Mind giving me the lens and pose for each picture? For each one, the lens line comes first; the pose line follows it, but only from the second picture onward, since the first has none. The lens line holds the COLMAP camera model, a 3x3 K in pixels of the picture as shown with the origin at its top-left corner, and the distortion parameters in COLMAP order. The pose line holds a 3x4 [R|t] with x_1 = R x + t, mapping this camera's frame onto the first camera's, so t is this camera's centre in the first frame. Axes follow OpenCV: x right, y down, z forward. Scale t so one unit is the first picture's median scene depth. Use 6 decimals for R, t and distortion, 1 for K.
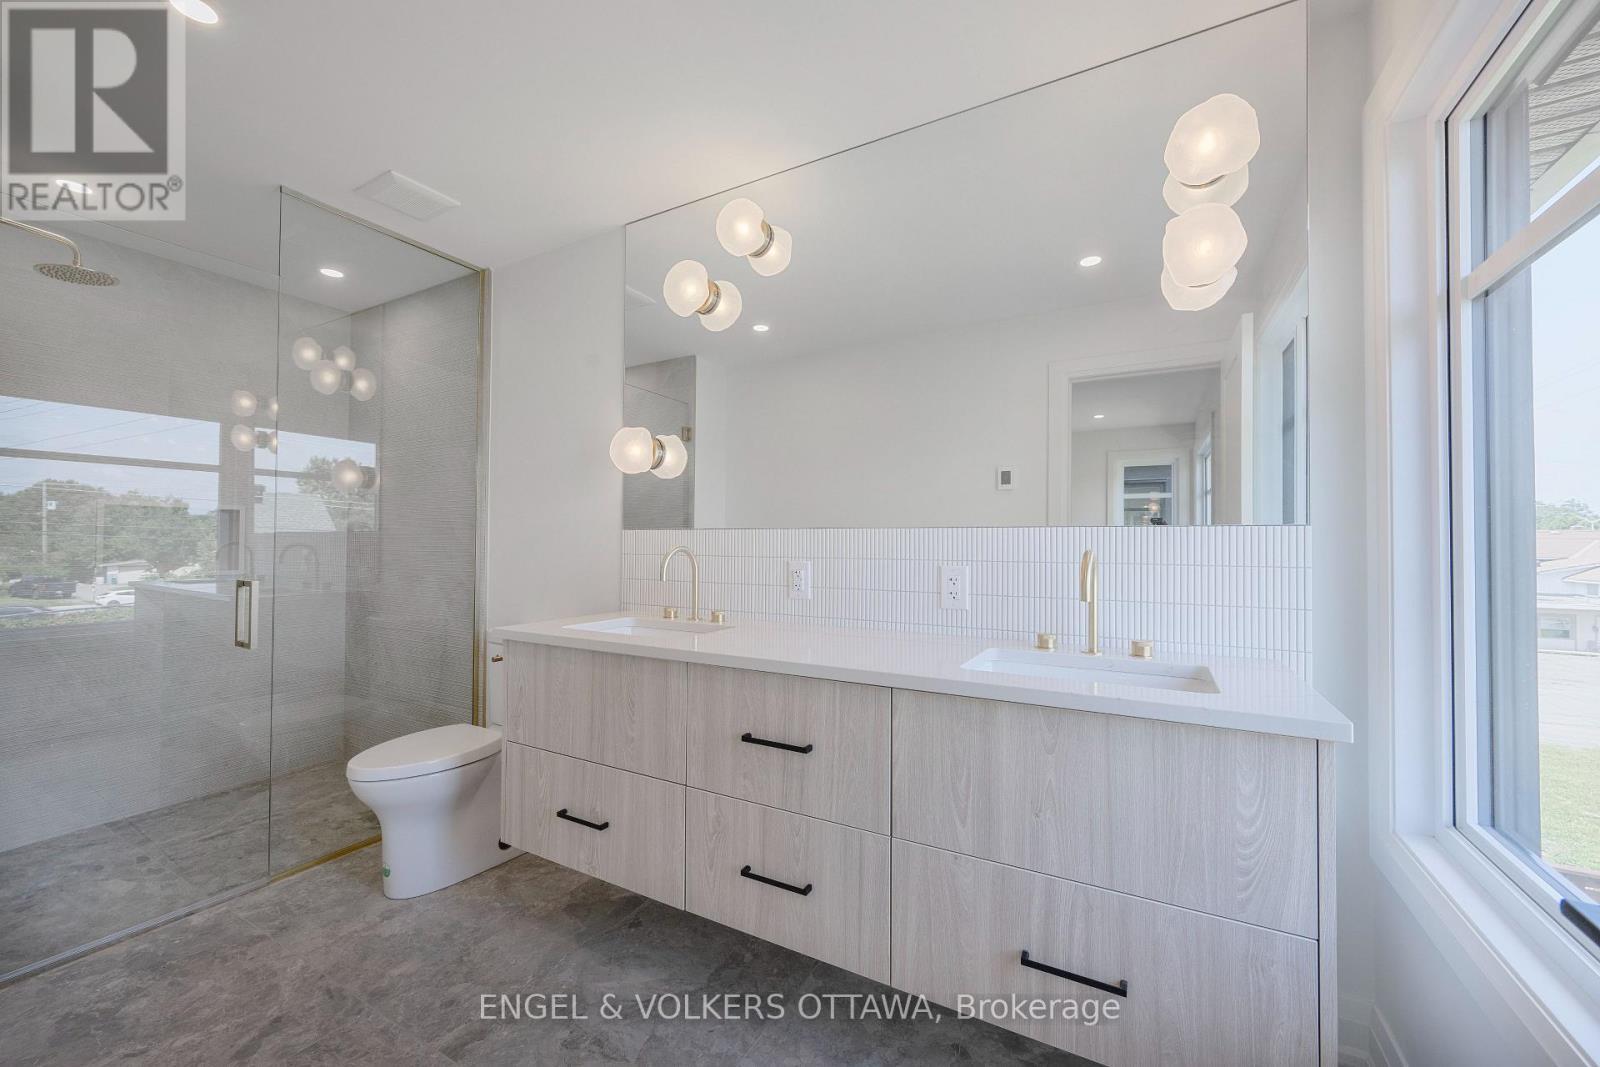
lens RADIAL K [[628.6, 0, 803.2], [0, 628.6, 530.9], [0, 0, 1]] dist [-0.003387, 0.000521]
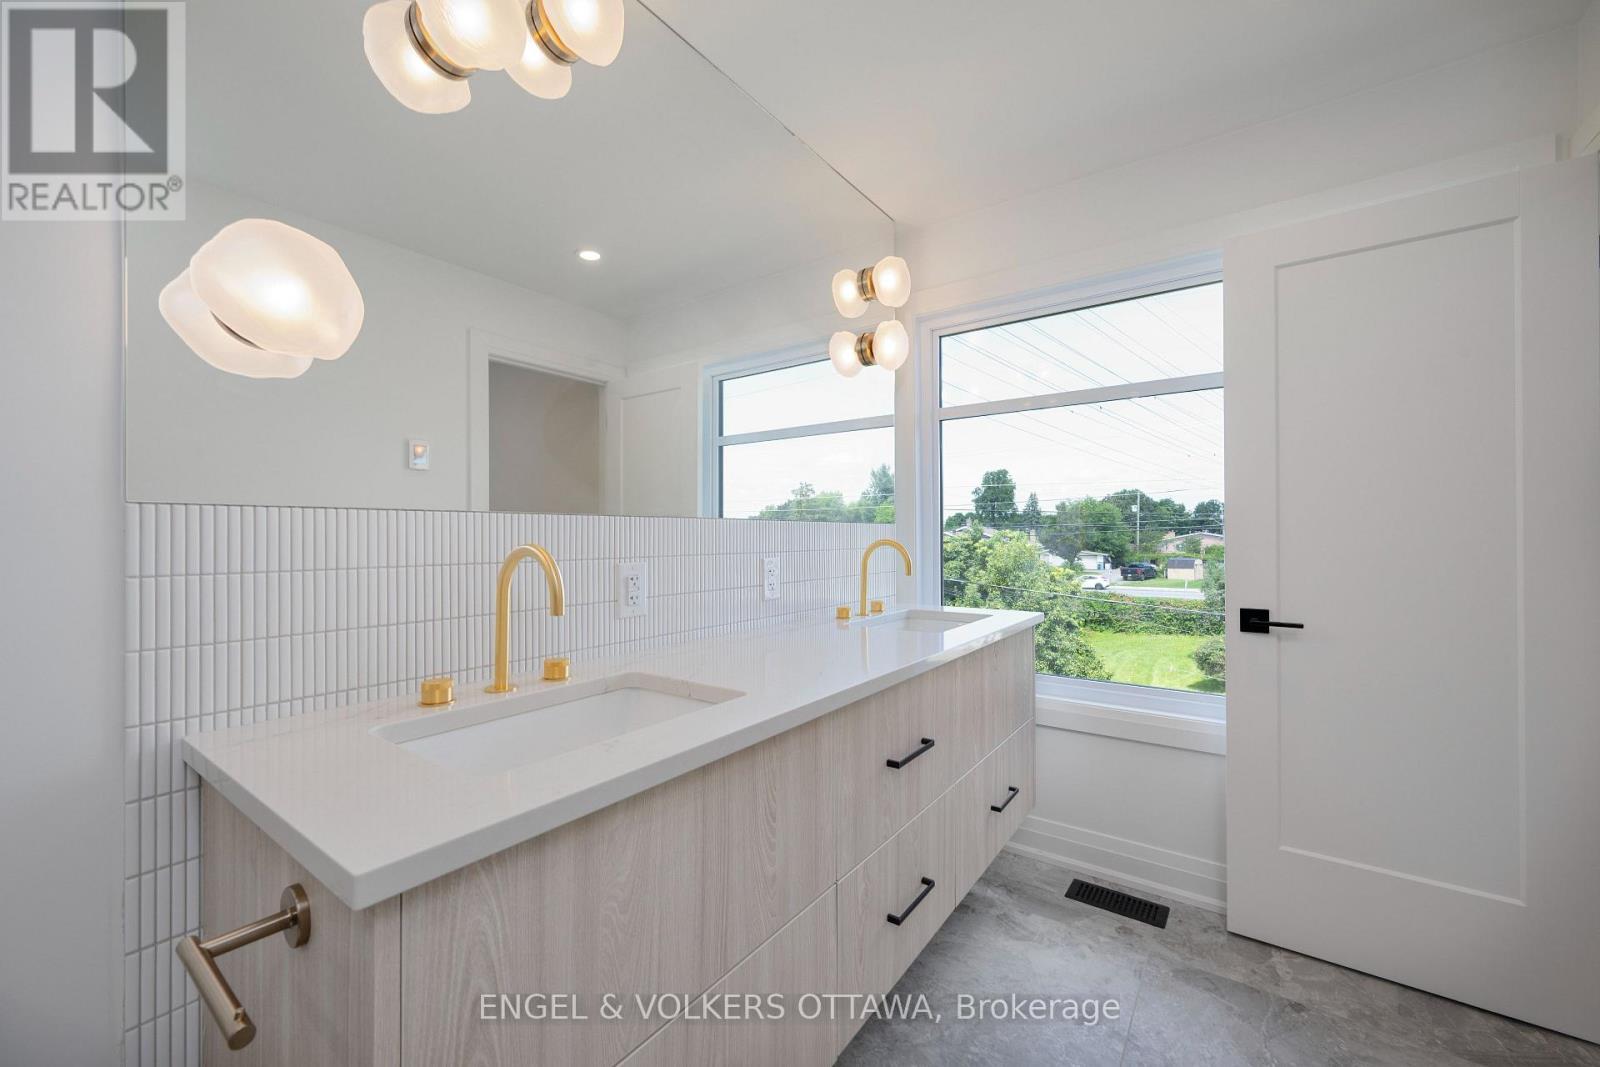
lens RADIAL K [[628.6, 0, 803.2], [0, 628.6, 530.9], [0, 0, 1]] dist [-0.003387, 0.000521]
pose [[0.115204, 0.001890, 0.993340, -0.490334], [-0.010991, 0.999939, -0.000628, 0.007589], [-0.993281, -0.010845, 0.115218, 0.529321]]
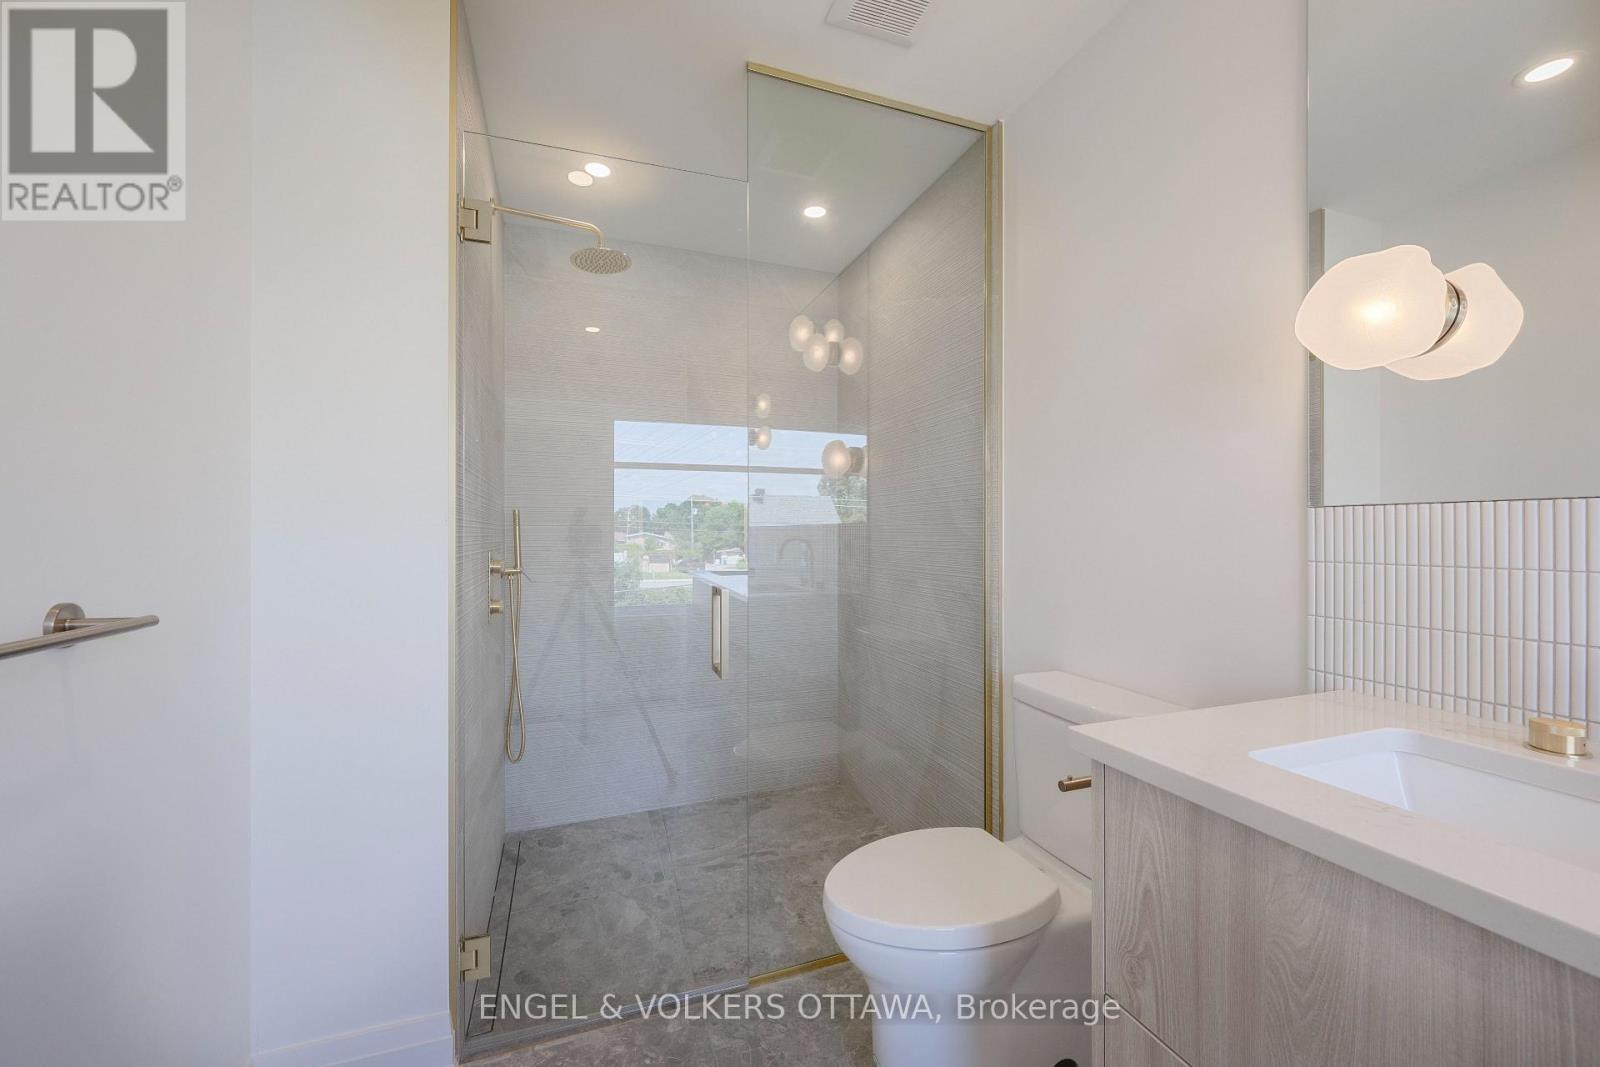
lens RADIAL K [[628.6, 0, 803.2], [0, 628.6, 530.9], [0, 0, 1]] dist [-0.003387, 0.000521]
pose [[0.761507, -0.006978, -0.648119, -0.233211], [0.014485, 0.999876, 0.006254, 0.005684], [0.647995, -0.014150, 0.761513, 0.359620]]
